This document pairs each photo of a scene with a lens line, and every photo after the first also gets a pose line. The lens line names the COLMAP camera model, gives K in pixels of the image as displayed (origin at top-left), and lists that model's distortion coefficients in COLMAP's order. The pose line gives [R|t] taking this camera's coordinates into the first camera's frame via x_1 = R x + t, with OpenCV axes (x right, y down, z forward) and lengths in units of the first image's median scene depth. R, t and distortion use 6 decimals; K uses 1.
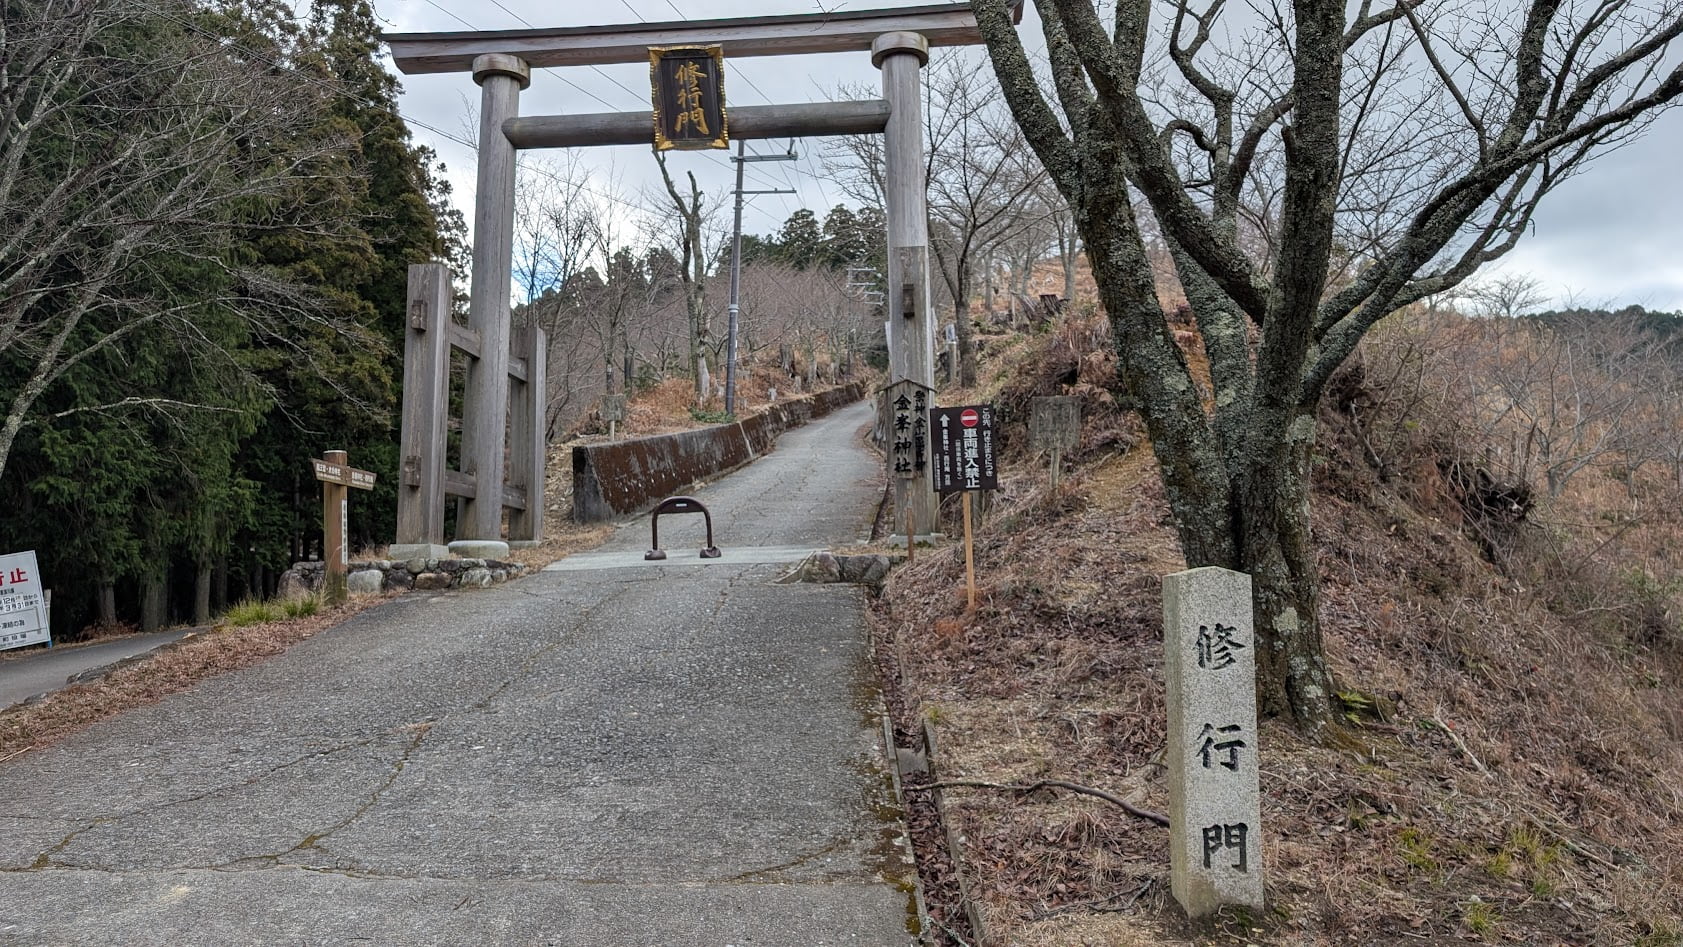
lens RADIAL K [[1212.9, 0, 837.3], [0, 1212.9, 480.7], [0, 0, 1]] dist [0.034525, -0.028801]
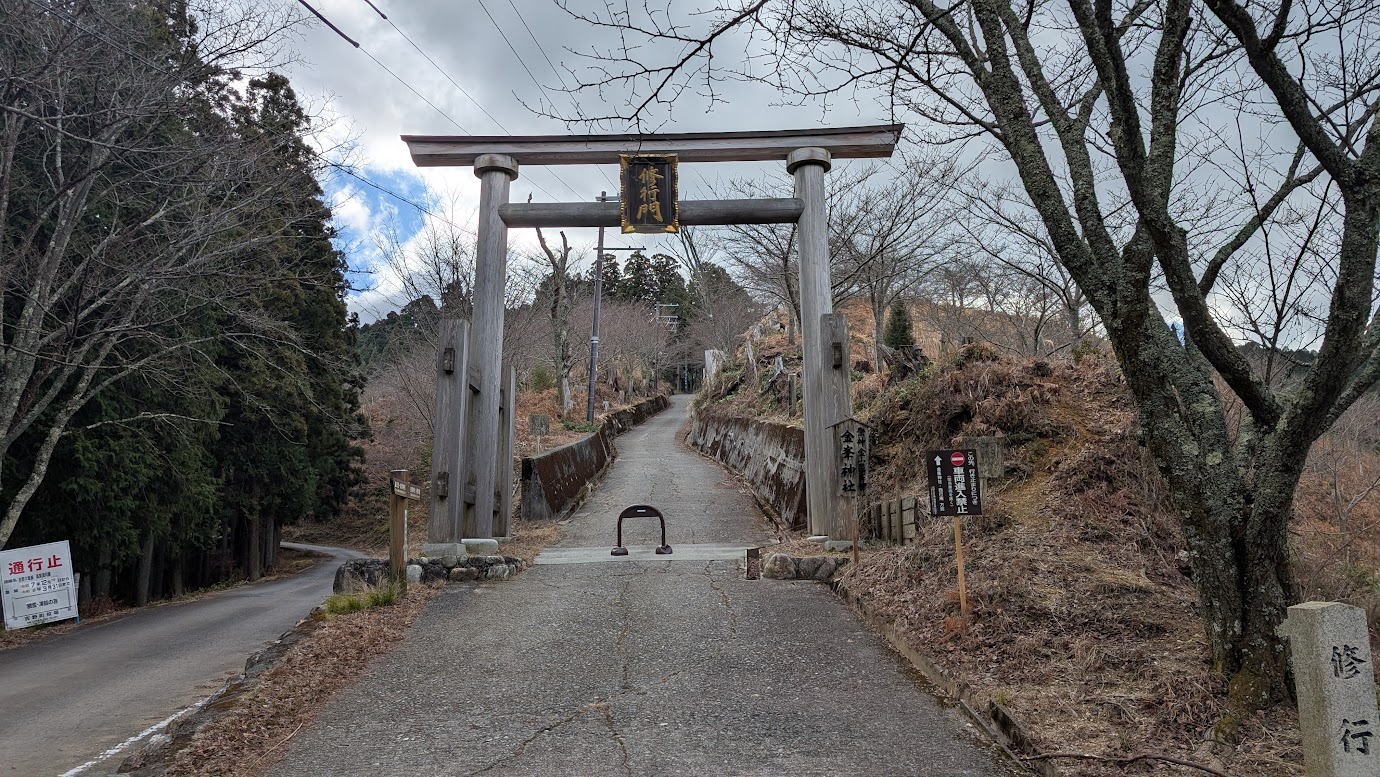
lens RADIAL K [[994.5, 0, 676.6], [0, 994.5, 394.6], [0, 0, 1]] dist [0.034525, -0.028801]
pose [[0.998345, 0.015925, 0.055252, -0.148541], [-0.011570, 0.996864, -0.078278, -0.019683], [-0.056325, 0.077510, 0.995399, -0.033309]]
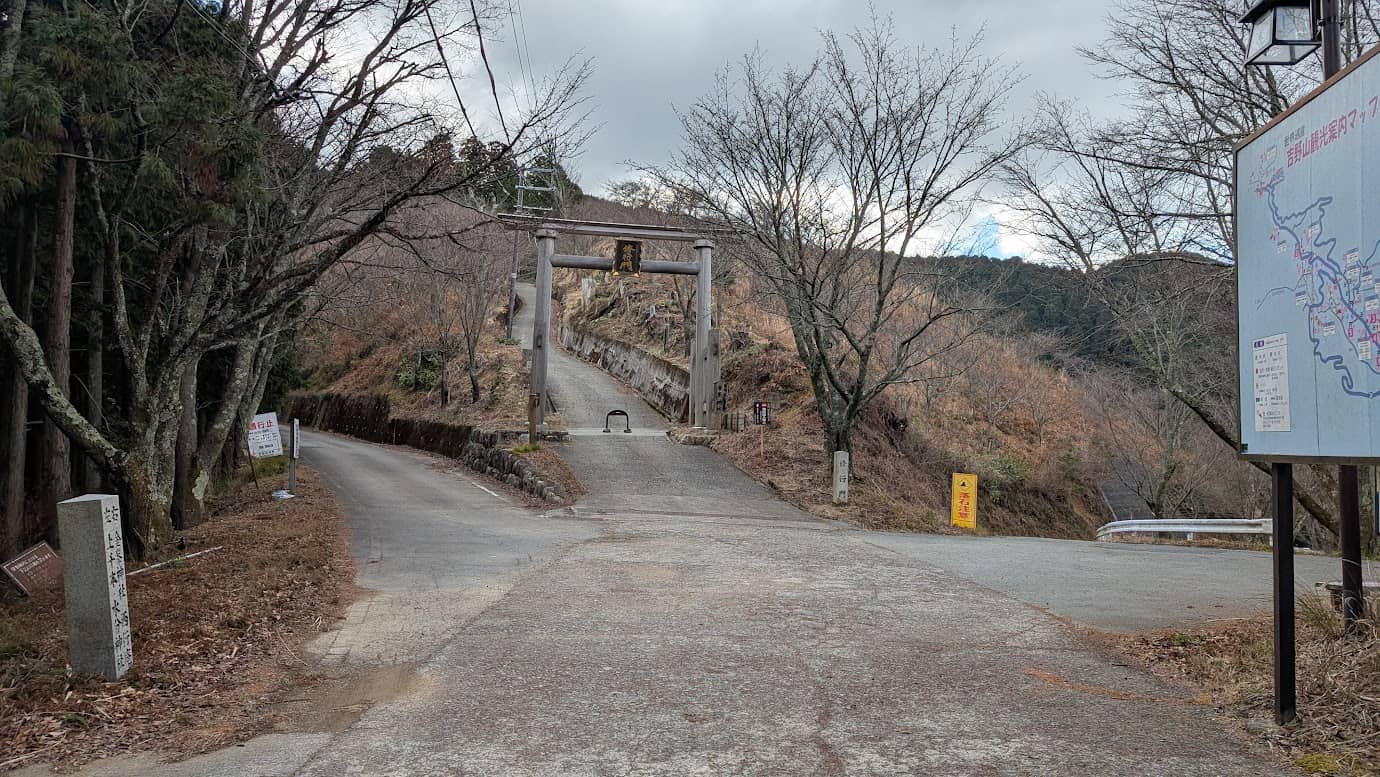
lens RADIAL K [[994.5, 0, 682.1], [0, 994.5, 395.9], [0, 0, 1]] dist [0.034525, -0.028801]
pose [[0.964936, 0.050528, 0.257575, -0.545637], [-0.062654, 0.997270, 0.039083, -0.108071], [-0.254897, -0.053851, 0.965468, -1.117086]]
